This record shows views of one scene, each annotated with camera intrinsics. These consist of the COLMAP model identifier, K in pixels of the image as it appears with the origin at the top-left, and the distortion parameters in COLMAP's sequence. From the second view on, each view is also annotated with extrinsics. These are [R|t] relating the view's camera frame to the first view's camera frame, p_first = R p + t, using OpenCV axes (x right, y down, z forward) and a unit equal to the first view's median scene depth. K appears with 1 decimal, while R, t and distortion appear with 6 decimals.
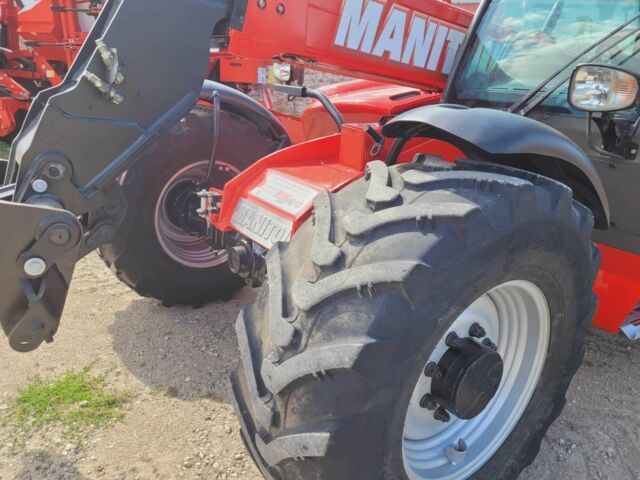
lens RADIAL K [[501.9, 0, 315.5], [0, 501.9, 258.3], [0, 0, 1]] dist [0.029531, -0.005018]
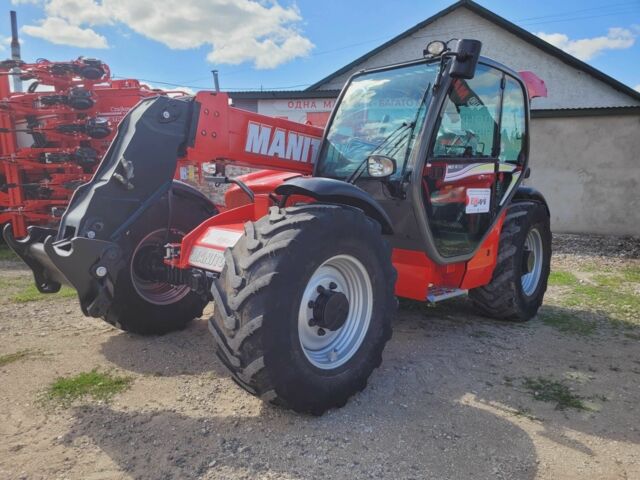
lens RADIAL K [[501.9, 0, 315.5], [0, 501.9, 258.3], [0, 0, 1]] dist [0.029531, -0.005018]
pose [[0.981914, -0.090598, 0.166244, -0.046216], [0.117714, 0.979863, -0.161279, 0.243735], [-0.148285, 0.177931, 0.972806, -0.649679]]
